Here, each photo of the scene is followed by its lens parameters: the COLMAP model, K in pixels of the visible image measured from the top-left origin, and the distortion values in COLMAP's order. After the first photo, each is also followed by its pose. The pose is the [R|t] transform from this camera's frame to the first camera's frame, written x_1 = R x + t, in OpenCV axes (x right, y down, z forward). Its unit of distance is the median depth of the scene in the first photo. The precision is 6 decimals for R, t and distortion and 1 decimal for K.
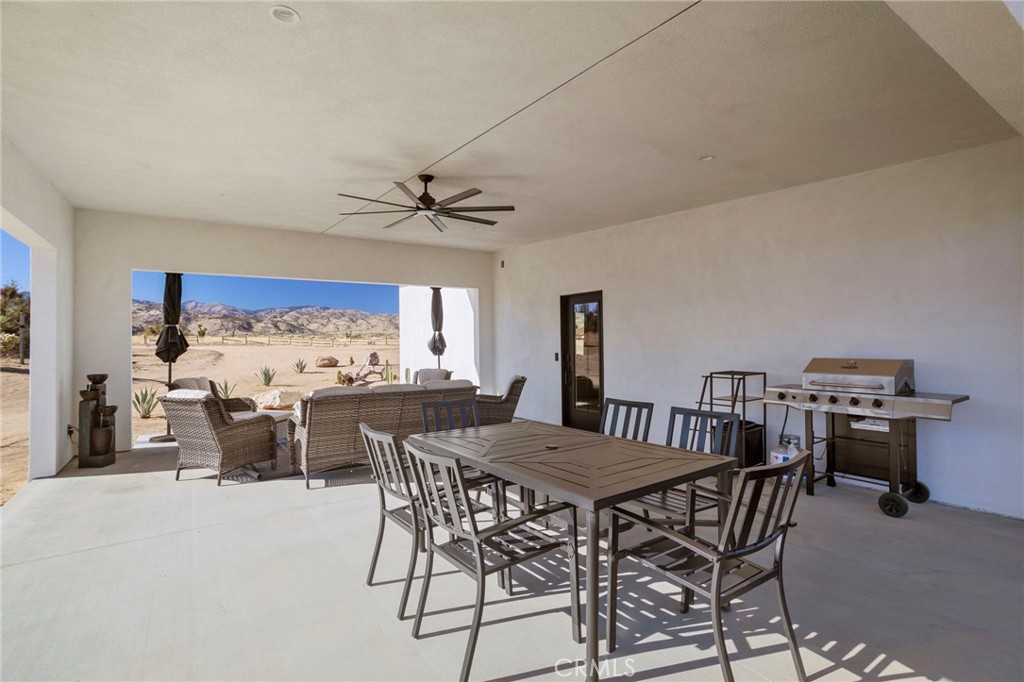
lens RADIAL K [[495.4, 0, 511.3], [0, 495.4, 335.5], [0, 0, 1]] dist [-0.051909, 0.033912]
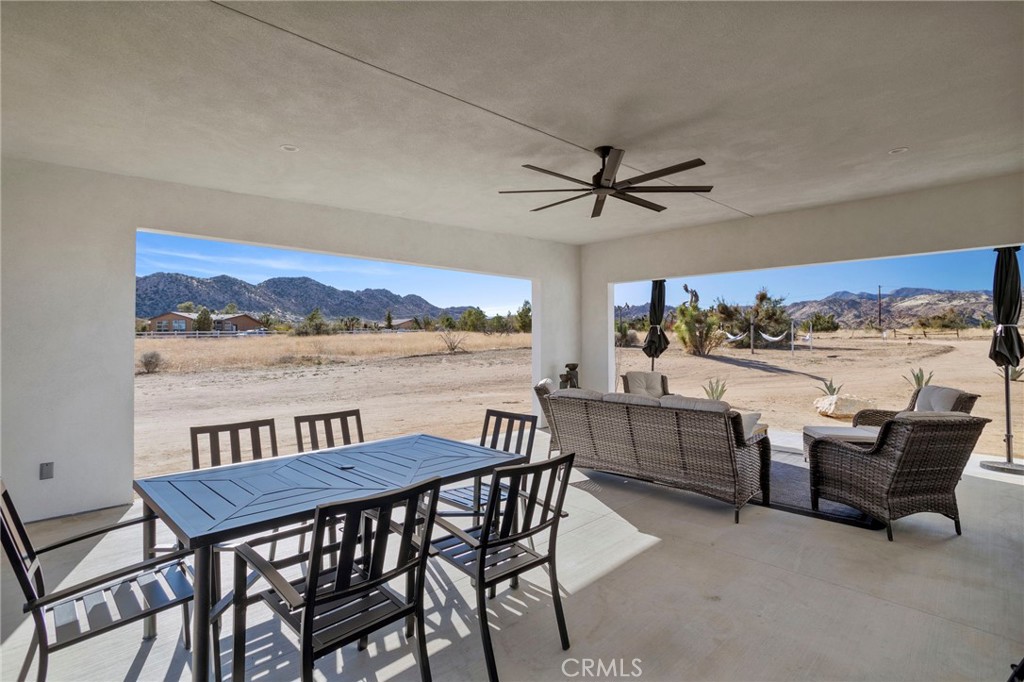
lens RADIAL K [[495.4, 0, 511.3], [0, 495.4, 335.5], [0, 0, 1]] dist [-0.051909, 0.033912]
pose [[0.185381, 0.002258, -0.982664, 0.407062], [0.012872, 0.999906, 0.004726, -0.008572], [0.982582, -0.013525, 0.185334, 0.443120]]
